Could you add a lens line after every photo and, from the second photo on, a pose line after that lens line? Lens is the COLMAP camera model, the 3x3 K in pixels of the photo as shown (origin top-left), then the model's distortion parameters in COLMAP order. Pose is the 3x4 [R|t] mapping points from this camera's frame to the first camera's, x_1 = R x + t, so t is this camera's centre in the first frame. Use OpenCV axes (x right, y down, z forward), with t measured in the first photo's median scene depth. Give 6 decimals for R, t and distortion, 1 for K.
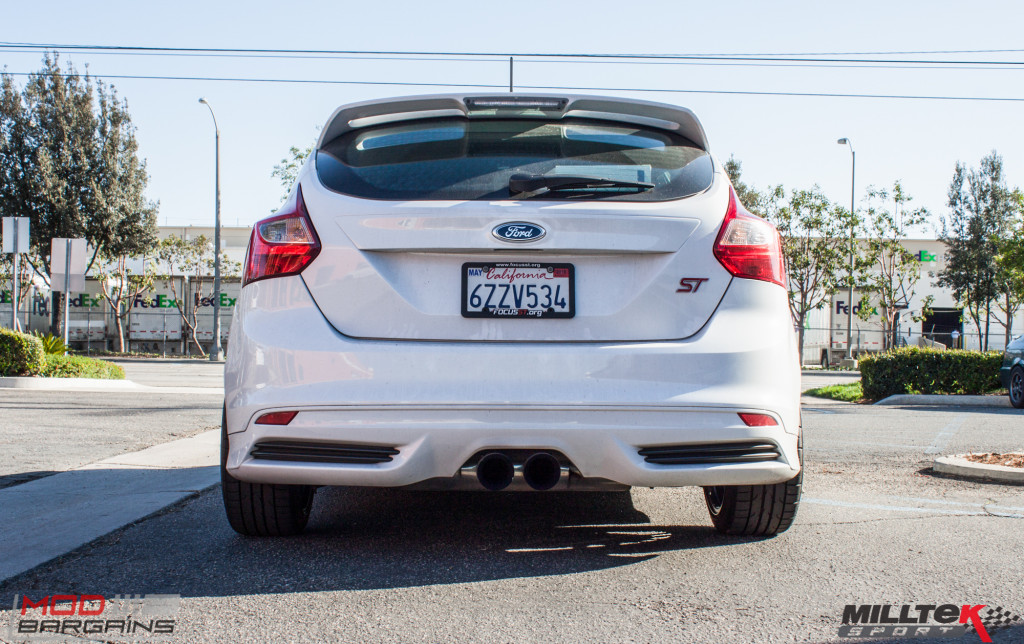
lens RADIAL K [[1317.9, 0, 512.0], [0, 1317.9, 322.0], [0, 0, 1]] dist [-0.110755, -0.013700]
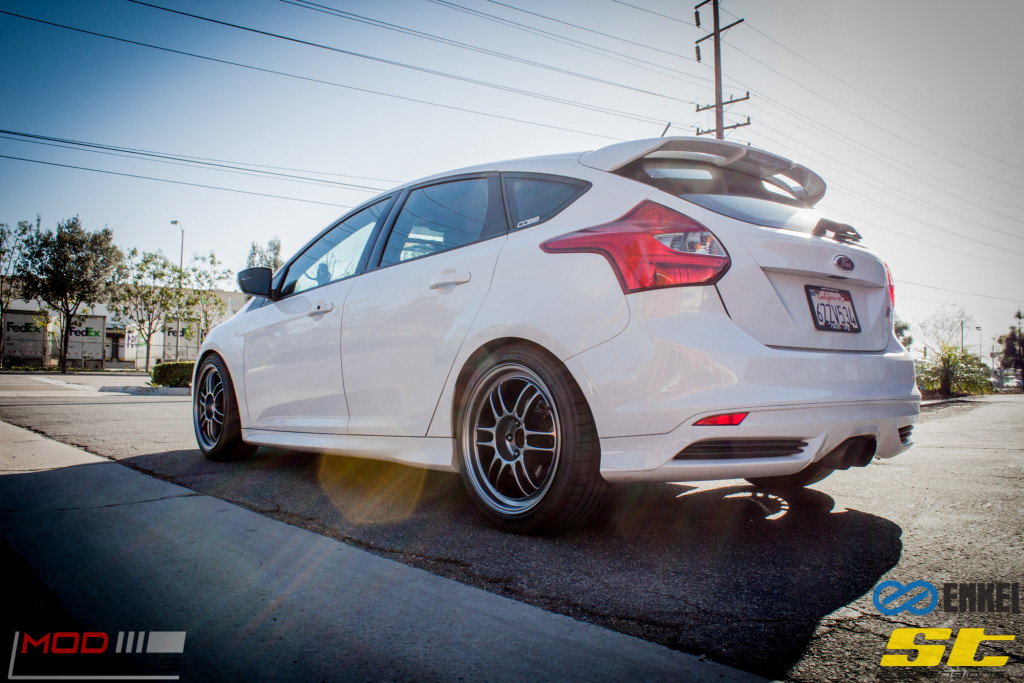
lens RADIAL K [[828.9, 0, 512.0], [0, 828.9, 341.5], [0, 0, 1]] dist [-0.078413, 0.002570]
pose [[0.795968, 0.019408, 0.605027, -0.703842], [-0.018543, 0.999799, -0.007676, 0.018072], [-0.605054, -0.005109, 0.796168, 0.558934]]
